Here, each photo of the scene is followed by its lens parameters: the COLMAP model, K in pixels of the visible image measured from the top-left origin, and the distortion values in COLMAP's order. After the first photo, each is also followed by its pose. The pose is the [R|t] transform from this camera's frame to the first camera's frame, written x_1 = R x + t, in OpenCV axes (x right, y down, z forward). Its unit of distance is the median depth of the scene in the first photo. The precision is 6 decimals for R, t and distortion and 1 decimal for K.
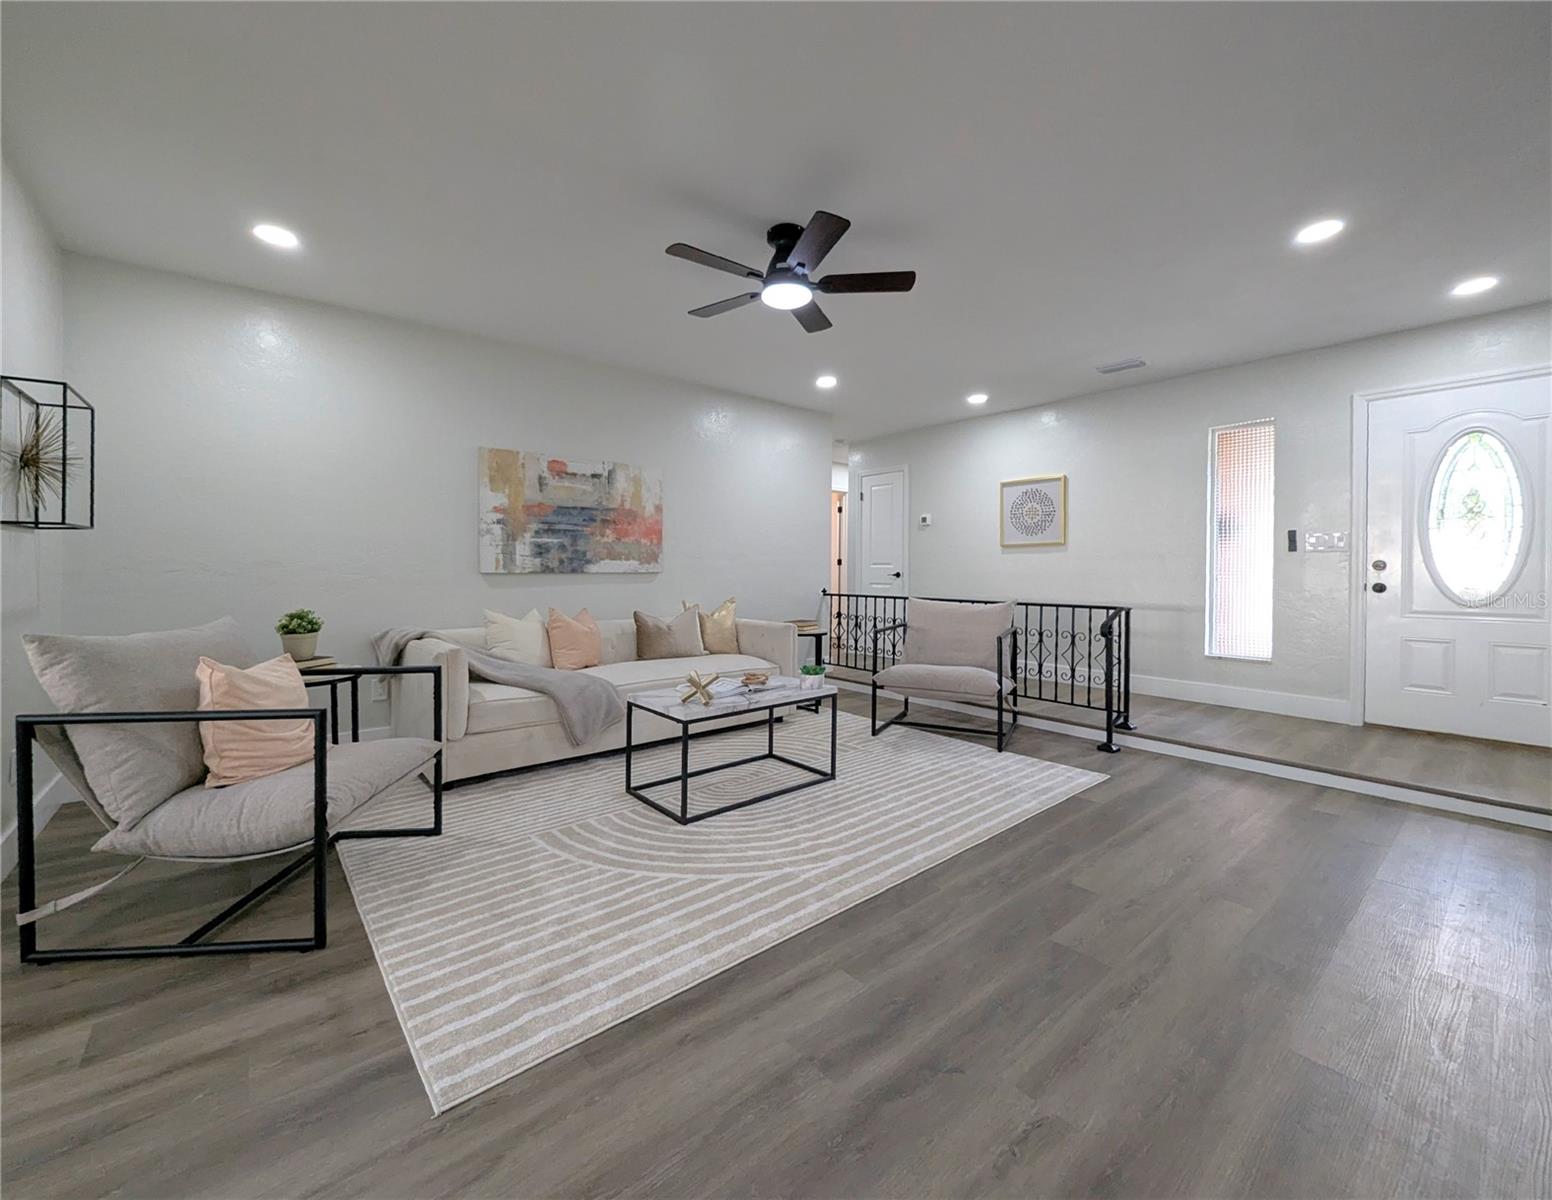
lens RADIAL K [[647.1, 0, 775.1], [0, 647.1, 568.2], [0, 0, 1]] dist [-0.000101, 0.000010]
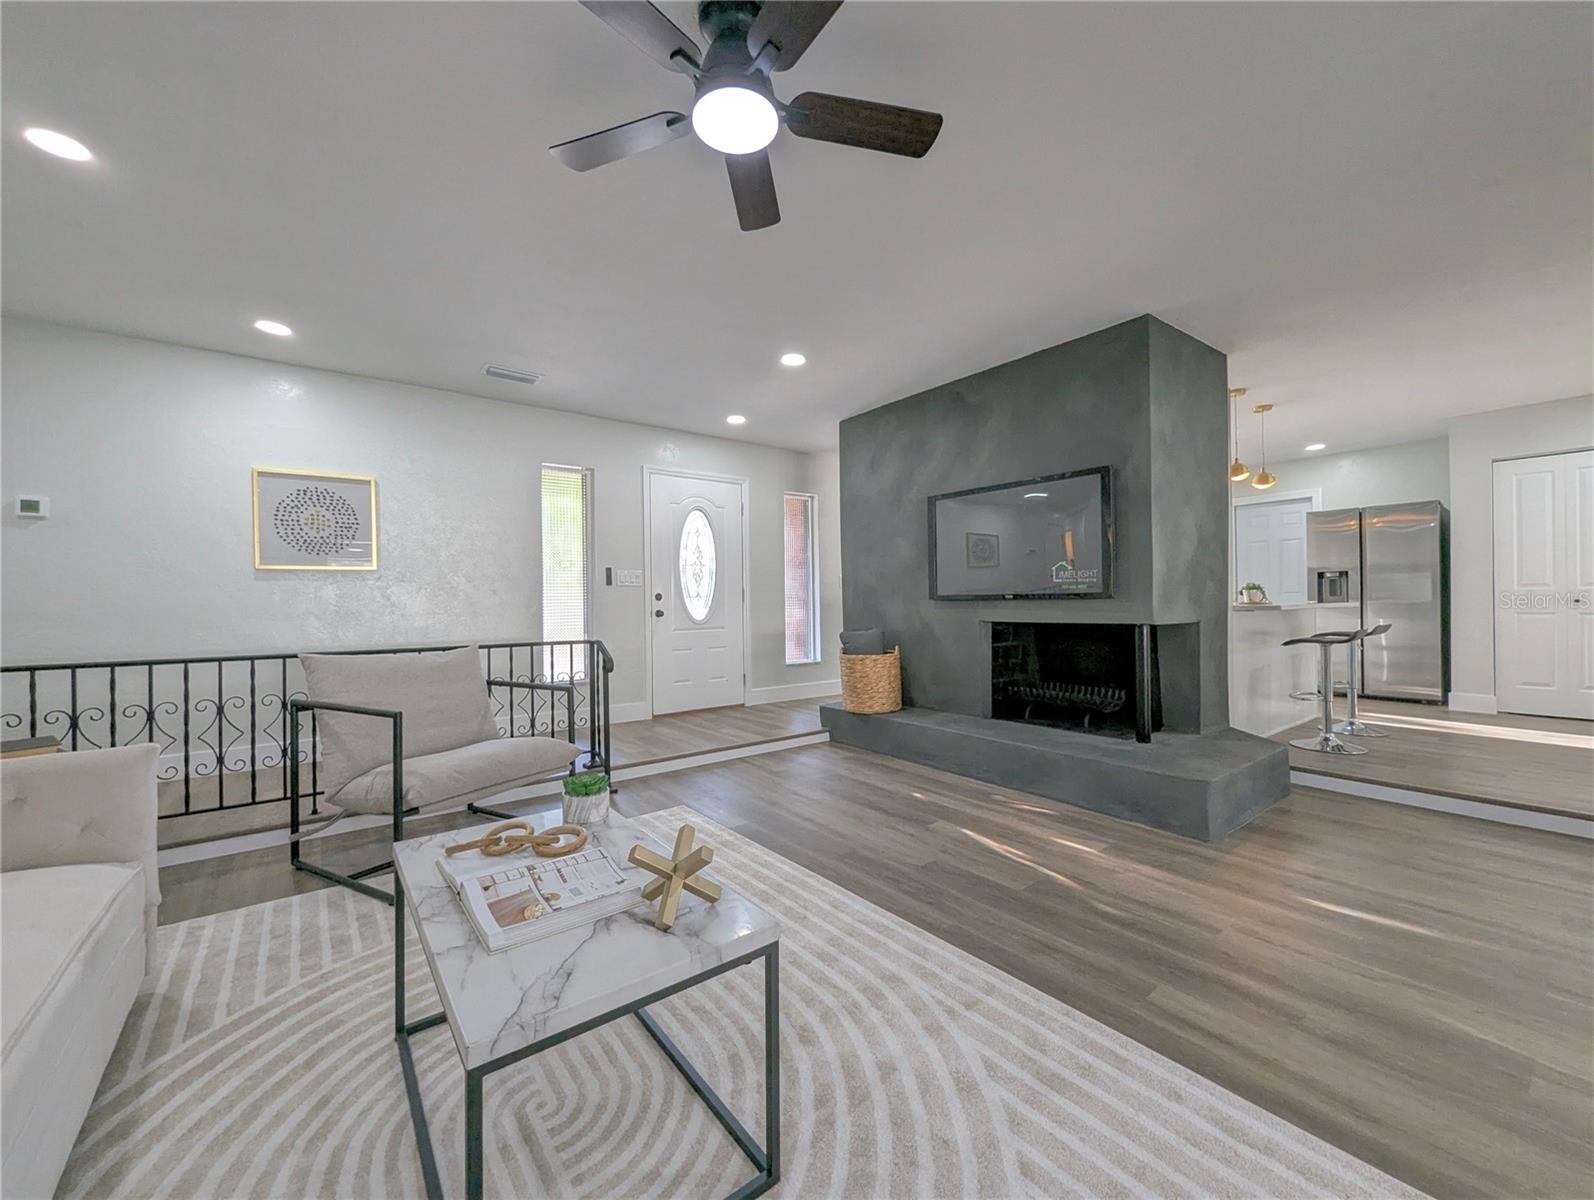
lens RADIAL K [[647.2, 0, 797.0], [0, 647.2, 600.0], [0, 0, 1]] dist [0.075018, -0.000058]
pose [[0.056510, -0.001703, 0.998401, -0.358265], [0.015213, 0.999884, 0.000845, 0.004733], [-0.998286, 0.015141, 0.056529, 0.560852]]
